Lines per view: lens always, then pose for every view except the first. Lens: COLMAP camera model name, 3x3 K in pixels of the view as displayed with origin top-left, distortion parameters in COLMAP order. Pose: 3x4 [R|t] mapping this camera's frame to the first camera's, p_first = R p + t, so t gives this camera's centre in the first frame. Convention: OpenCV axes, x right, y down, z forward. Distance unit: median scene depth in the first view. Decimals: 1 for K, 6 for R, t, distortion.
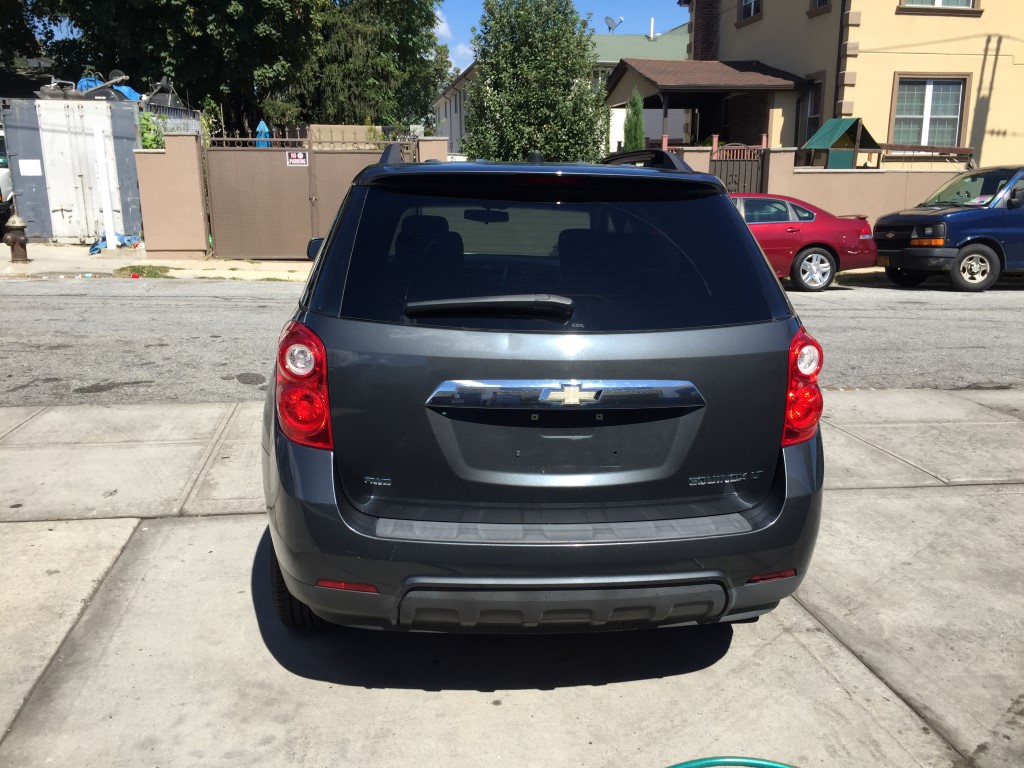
lens RADIAL K [[884.5, 0, 512.0], [0, 884.5, 384.0], [0, 0, 1]] dist [0.088722, -0.135471]
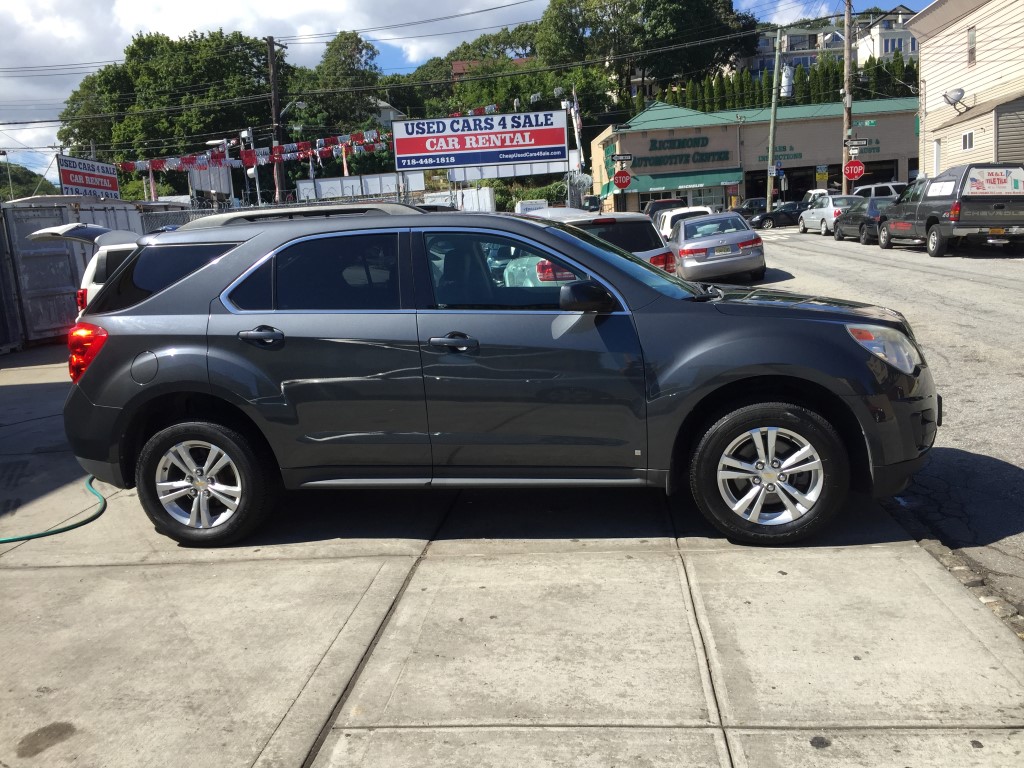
lens RADIAL K [[873.0, 0, 514.6], [0, 873.0, 387.6], [0, 0, 1]] dist [0.088749, -0.130098]
pose [[-0.261447, 0.166453, -0.950757, 0.906266], [-0.148281, 0.966399, 0.209967, -0.222159], [0.953760, 0.195874, -0.227980, 1.132715]]
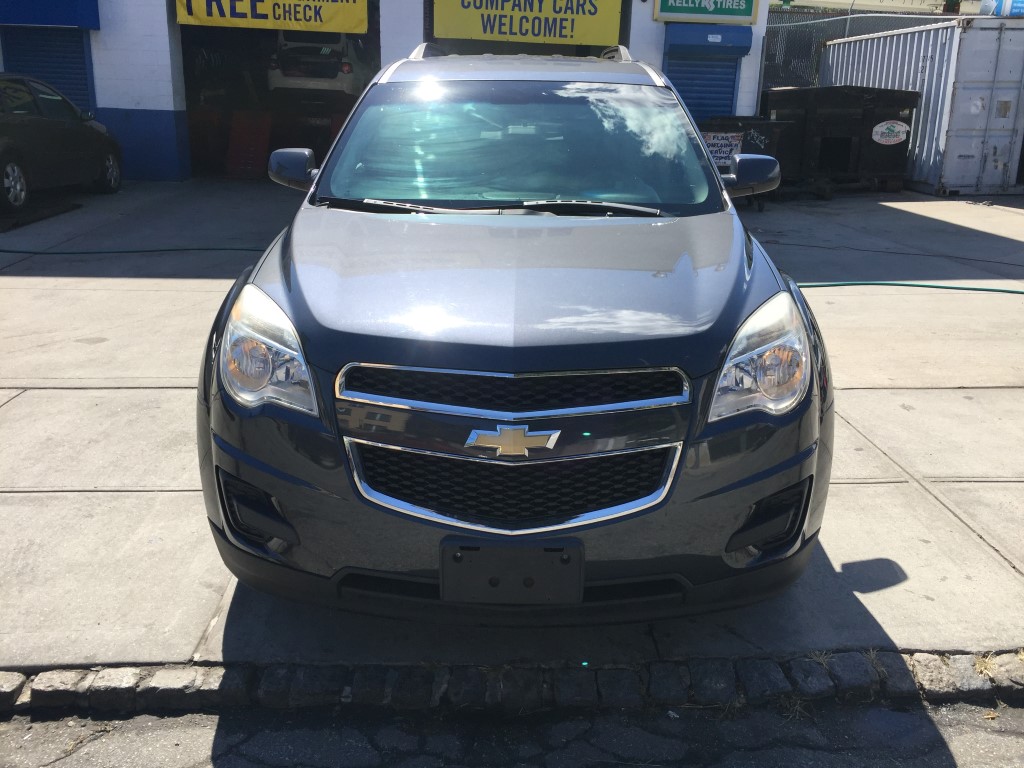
lens RADIAL K [[873.0, 0, 514.6], [0, 873.0, 387.6], [0, 0, 1]] dist [0.088749, -0.130098]
pose [[-0.992752, -0.067644, 0.099334, -0.097326], [-0.006287, 0.854652, 0.519162, -0.349120], [-0.120014, 0.514775, -0.848883, 1.623699]]
